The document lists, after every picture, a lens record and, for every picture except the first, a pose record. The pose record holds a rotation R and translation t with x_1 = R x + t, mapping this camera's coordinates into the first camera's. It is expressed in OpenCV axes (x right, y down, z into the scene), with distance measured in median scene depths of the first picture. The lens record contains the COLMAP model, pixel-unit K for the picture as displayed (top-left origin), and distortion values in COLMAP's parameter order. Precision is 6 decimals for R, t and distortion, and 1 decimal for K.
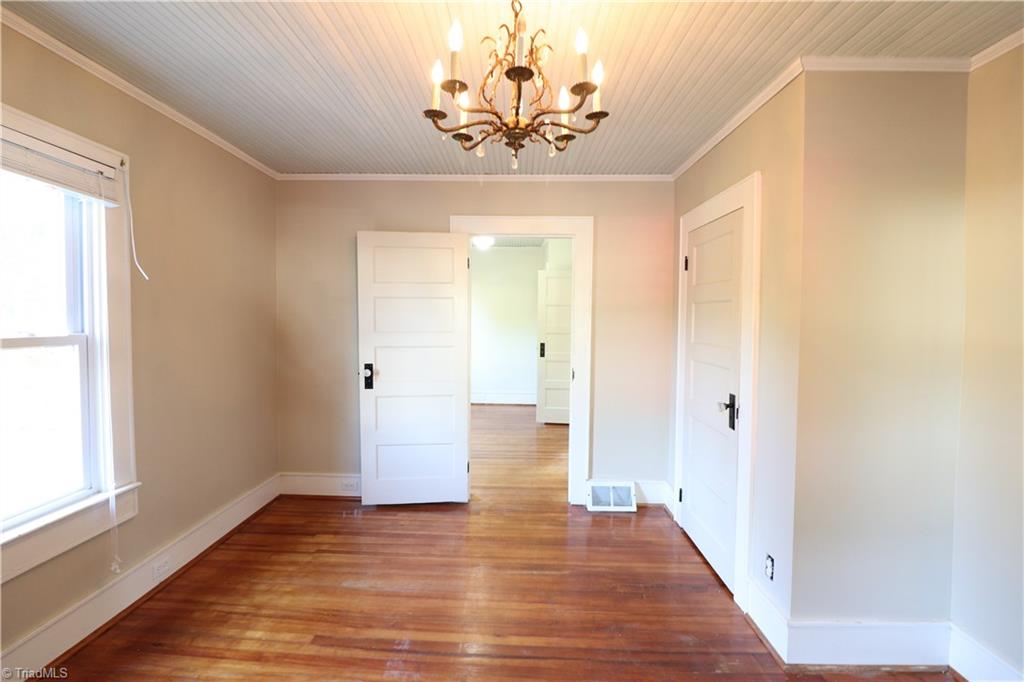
lens RADIAL K [[475.0, 0, 507.5], [0, 475.0, 338.6], [0, 0, 1]] dist [-0.001338, -0.008236]
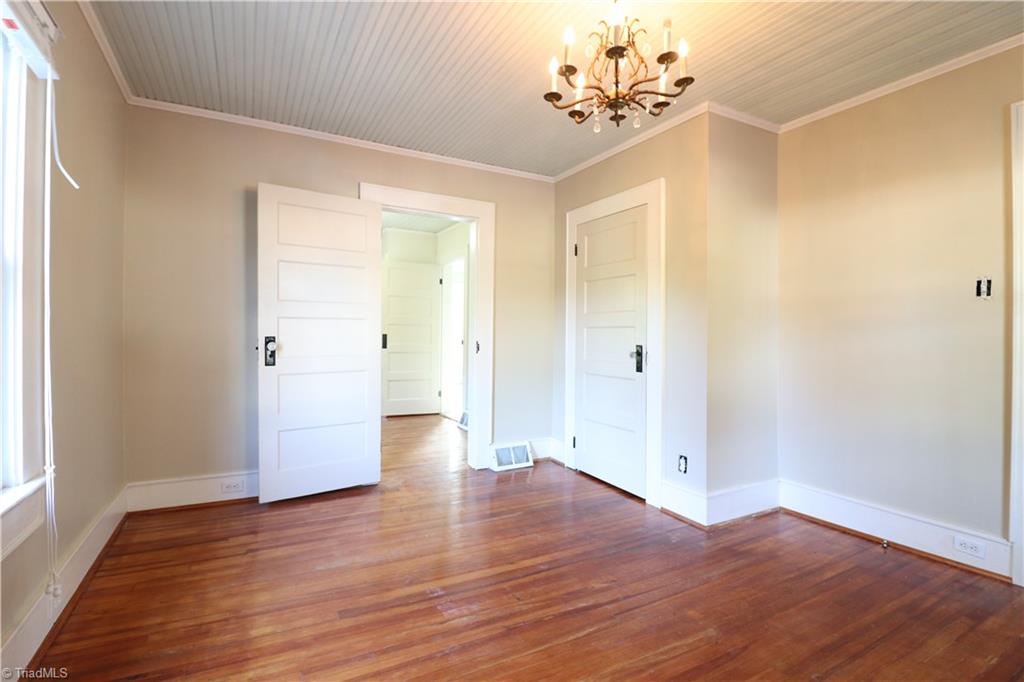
lens RADIAL K [[475.0, 0, 514.2], [0, 475.0, 338.2], [0, 0, 1]] dist [-0.001338, -0.008236]
pose [[0.863558, -0.005803, 0.504216, -0.396319], [0.021932, 0.999420, -0.026061, 0.101774], [-0.503773, 0.033564, 0.863184, 0.034135]]
